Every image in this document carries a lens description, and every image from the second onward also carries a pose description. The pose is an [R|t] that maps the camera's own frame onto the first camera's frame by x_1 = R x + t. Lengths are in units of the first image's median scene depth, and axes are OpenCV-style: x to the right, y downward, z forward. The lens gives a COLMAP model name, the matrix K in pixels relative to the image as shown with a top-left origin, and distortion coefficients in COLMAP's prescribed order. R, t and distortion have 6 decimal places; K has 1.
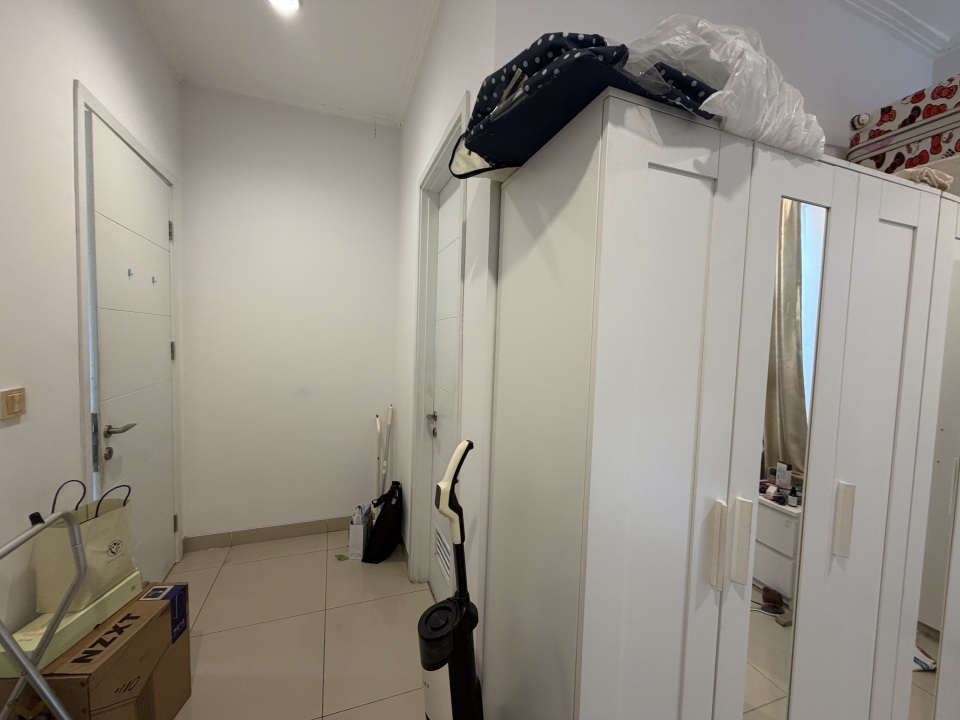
lens RADIAL K [[382.8, 0, 477.3], [0, 382.8, 360.0], [0, 0, 1]] dist [0.000819, -0.000155]
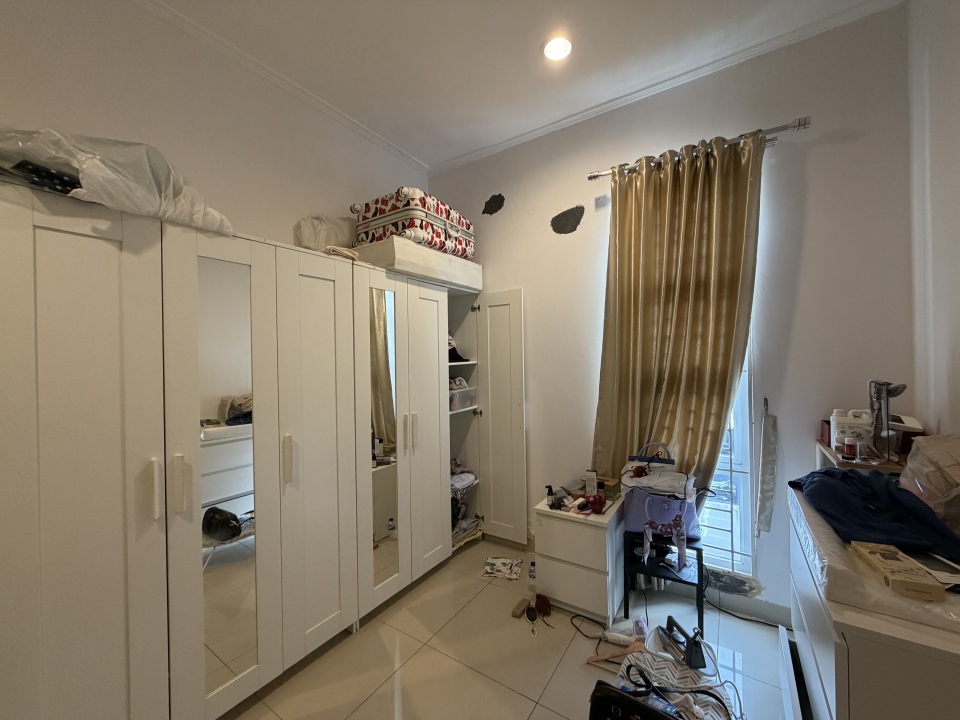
lens RADIAL K [[382.8, 0, 477.3], [0, 382.8, 360.0], [0, 0, 1]] dist [0.000819, -0.000155]
pose [[0.810741, -0.050996, 0.583180, 0.513288], [0.077509, 0.996779, -0.020591, 0.075107], [-0.580251, 0.061896, 0.812082, -0.590562]]
